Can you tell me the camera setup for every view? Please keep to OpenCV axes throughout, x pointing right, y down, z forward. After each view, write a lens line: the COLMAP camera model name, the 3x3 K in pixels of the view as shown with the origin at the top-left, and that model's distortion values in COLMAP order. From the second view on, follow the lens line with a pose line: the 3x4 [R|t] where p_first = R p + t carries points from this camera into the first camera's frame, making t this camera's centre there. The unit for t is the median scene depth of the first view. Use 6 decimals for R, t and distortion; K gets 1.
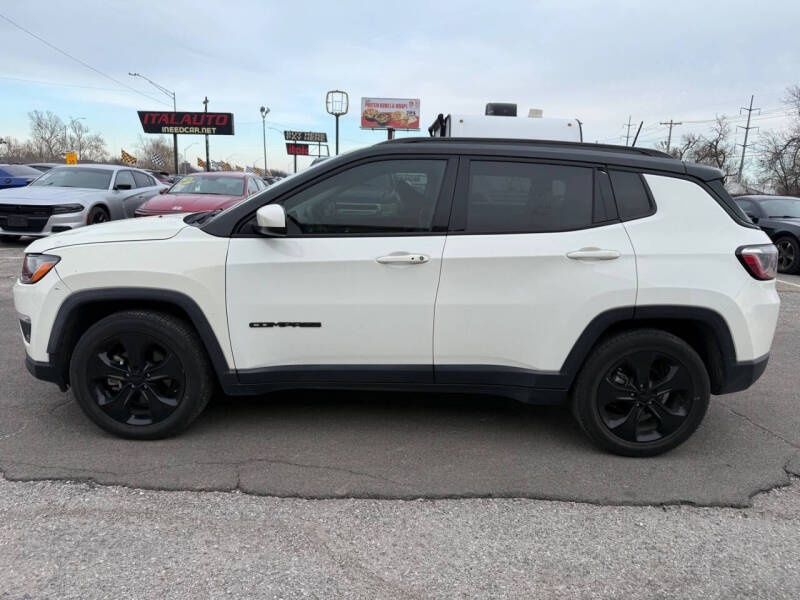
lens RADIAL K [[563.8, 0, 402.5], [0, 563.8, 298.0], [0, 0, 1]] dist [0.025033, -0.032194]
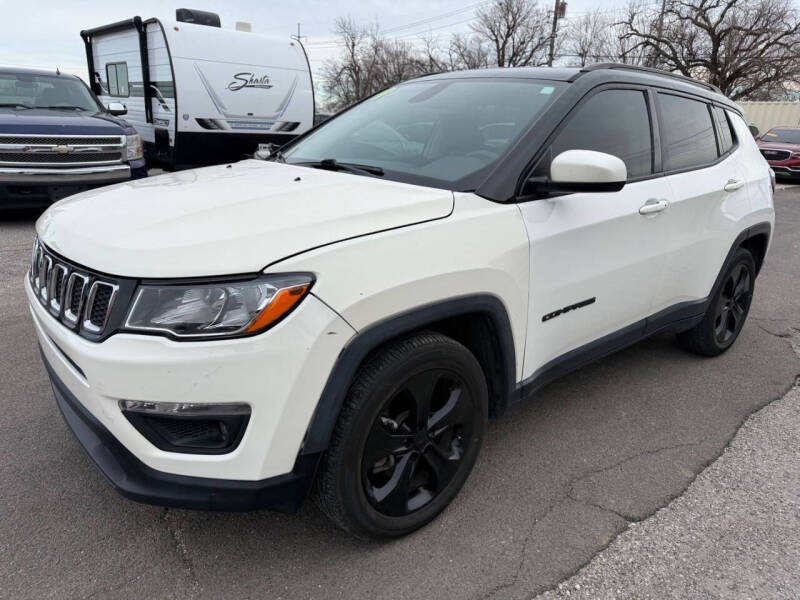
lens RADIAL K [[563.8, 0, 399.8], [0, 563.8, 299.5], [0, 0, 1]] dist [0.025033, -0.032194]
pose [[0.754966, -0.199370, 0.624722, -0.871604], [0.116265, 0.978266, 0.171693, -0.127076], [-0.645375, -0.056989, 0.761737, 0.555602]]
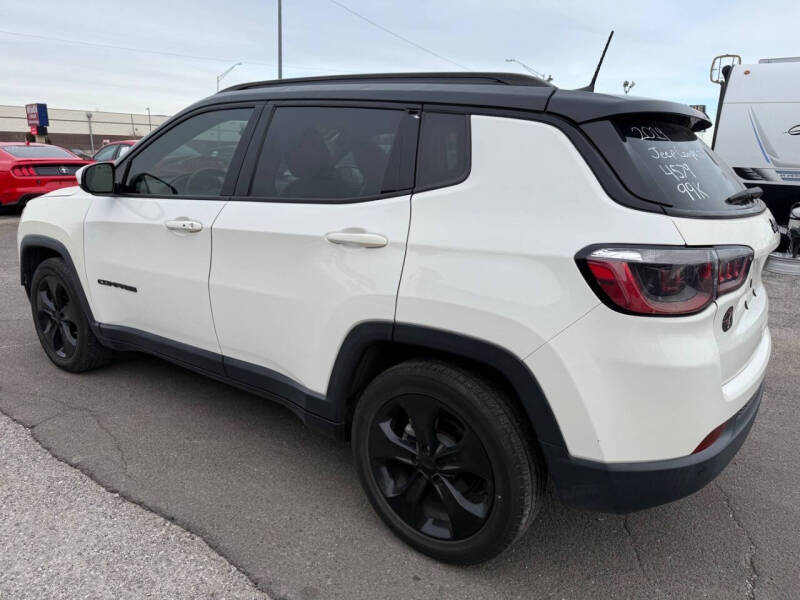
lens RADIAL K [[563.8, 0, 378.1], [0, 563.8, 296.1], [0, 0, 1]] dist [0.025033, -0.032194]
pose [[0.803545, 0.135026, -0.579727, 0.746152], [-0.118063, 0.990736, 0.067111, -0.055143], [0.583418, 0.014517, 0.812042, 0.456509]]
